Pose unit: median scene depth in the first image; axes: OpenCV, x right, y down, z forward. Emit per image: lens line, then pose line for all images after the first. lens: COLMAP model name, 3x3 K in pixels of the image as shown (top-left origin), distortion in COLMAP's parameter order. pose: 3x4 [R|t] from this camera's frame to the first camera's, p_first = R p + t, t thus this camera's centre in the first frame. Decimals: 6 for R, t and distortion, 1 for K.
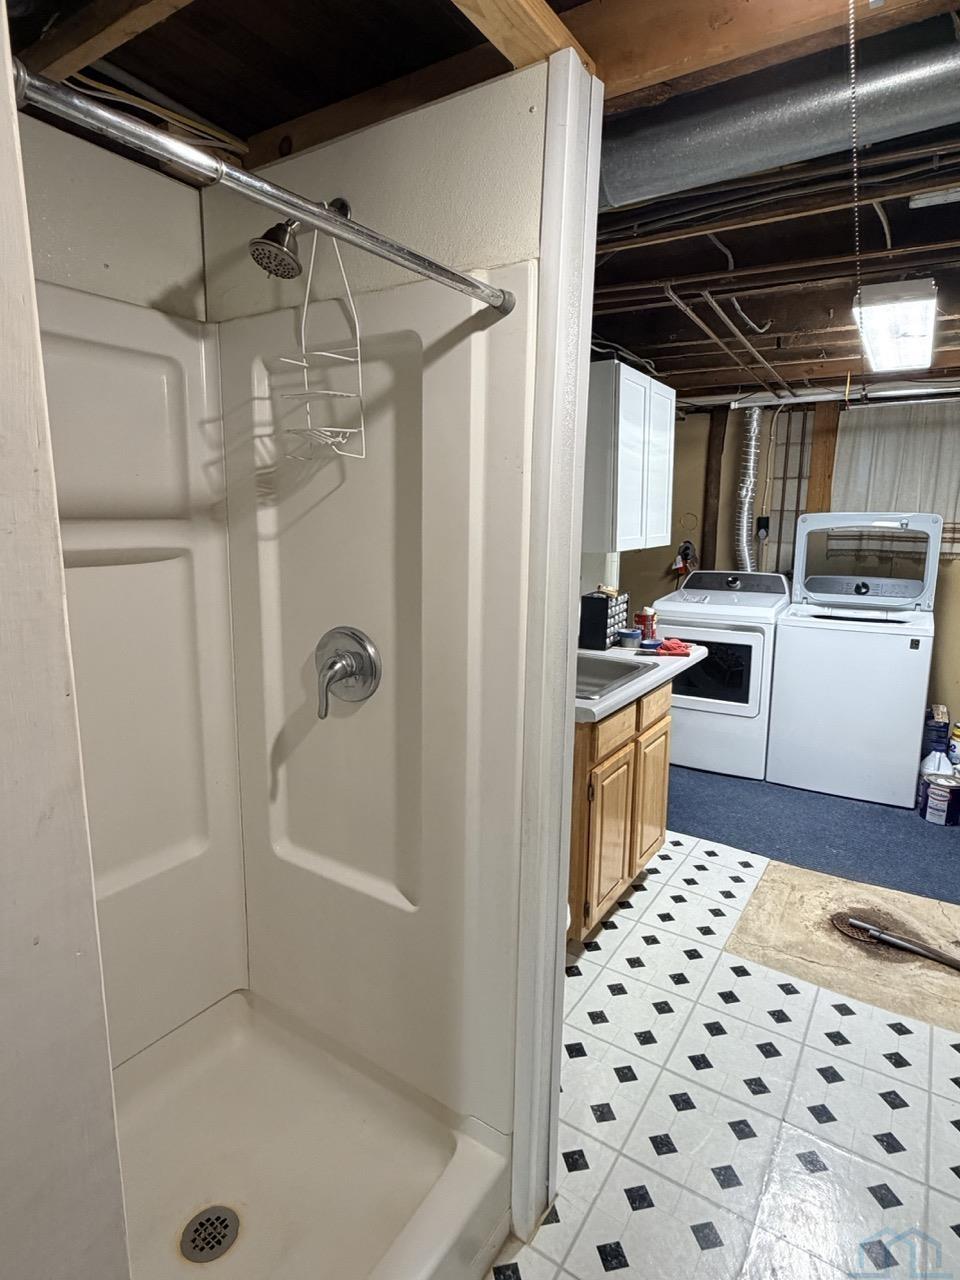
lens RADIAL K [[692.7, 0, 481.8], [0, 692.7, 630.6], [0, 0, 1]] dist [-0.004844, -0.001047]
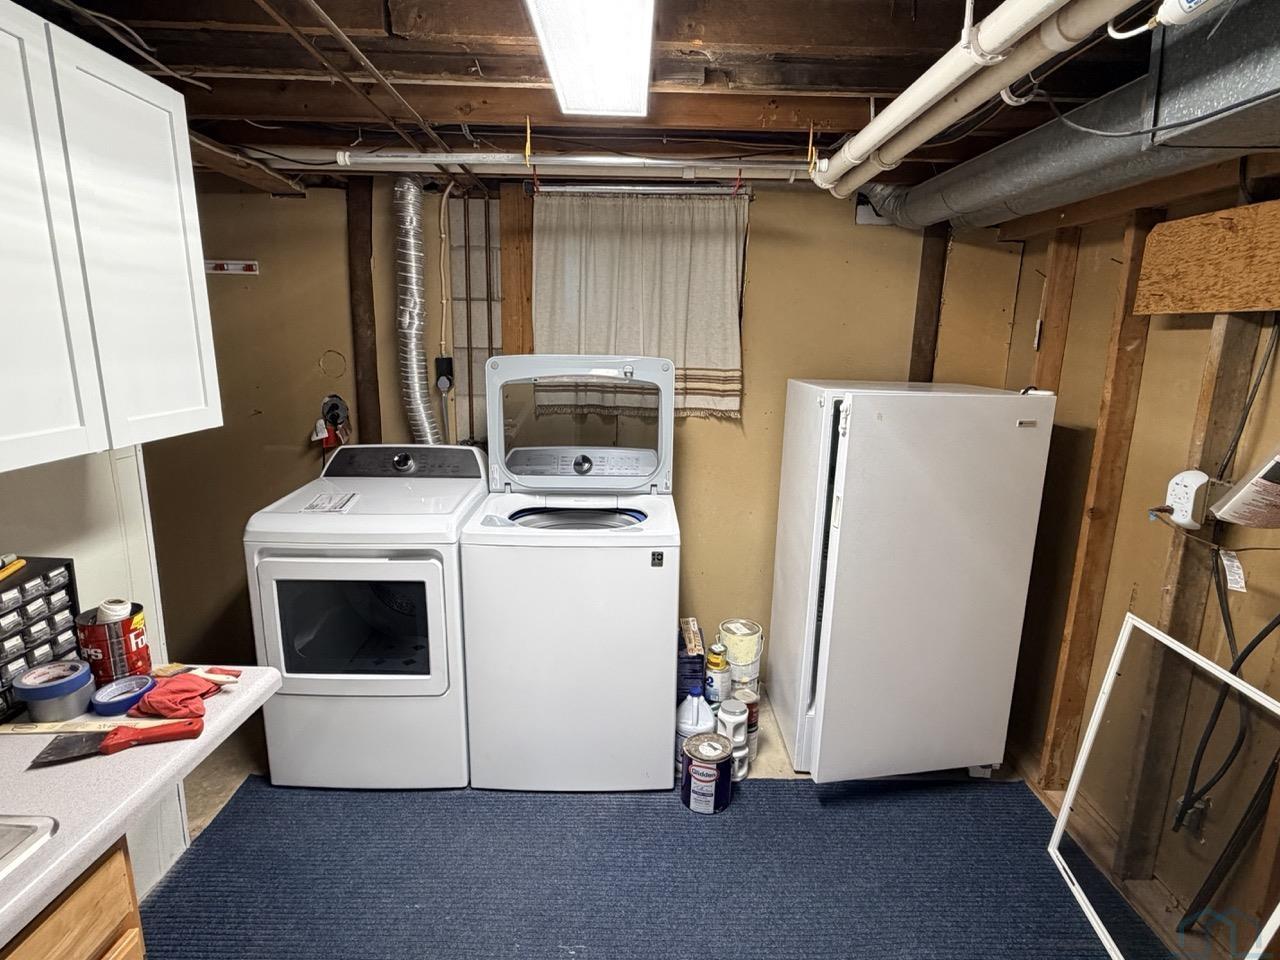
lens RADIAL K [[692.7, 0, 640.5], [0, 692.7, 484.5], [0, 0, 1]] dist [-0.004844, -0.001047]
pose [[0.843170, -0.100991, 0.528077, 0.225941], [0.077803, 0.994780, 0.066019, -0.080804], [-0.531988, -0.014580, 0.846626, 0.375086]]
